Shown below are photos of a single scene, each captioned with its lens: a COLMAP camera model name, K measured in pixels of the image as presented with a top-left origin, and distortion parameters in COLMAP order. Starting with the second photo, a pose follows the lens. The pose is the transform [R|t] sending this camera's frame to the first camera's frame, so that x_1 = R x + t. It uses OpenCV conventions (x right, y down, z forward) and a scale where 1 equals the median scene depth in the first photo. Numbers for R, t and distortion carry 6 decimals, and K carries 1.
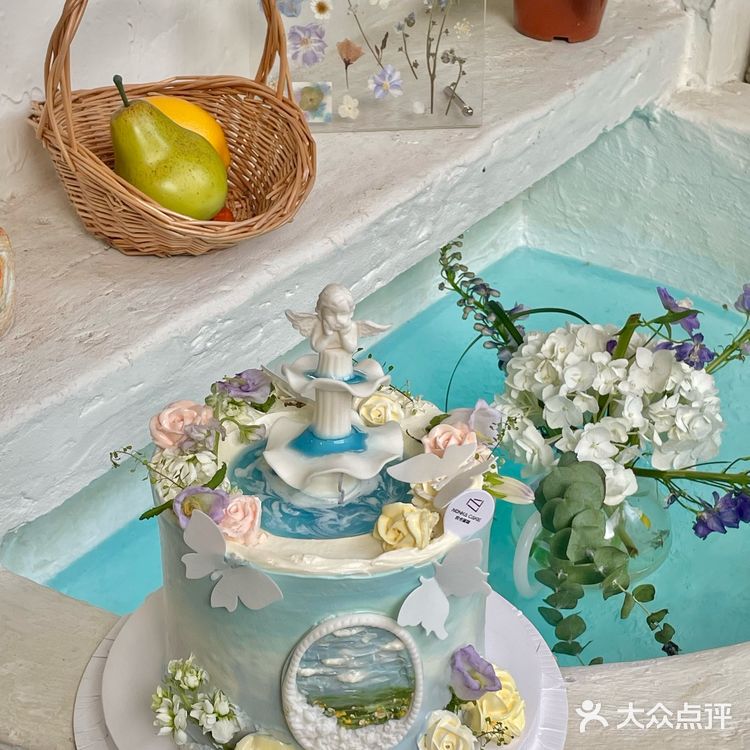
lens RADIAL K [[1616.0, 0, 377.6], [0, 1616.0, 377.6], [0, 0, 1]] dist [0.127994, 0.000000]
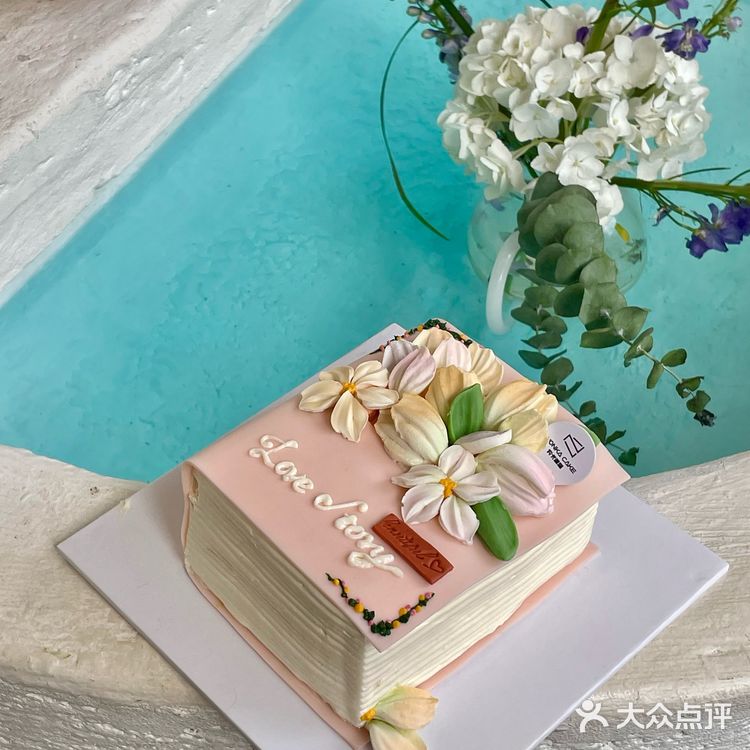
lens RADIAL K [[1527.0, 0, 375.9], [0, 1527.0, 374.2], [0, 0, 1]] dist [0.107061, 0.000000]
pose [[0.989854, -0.093206, 0.107247, -0.068637], [0.061420, 0.961301, 0.268567, -0.074450], [-0.128129, -0.259255, 0.957272, 0.205578]]
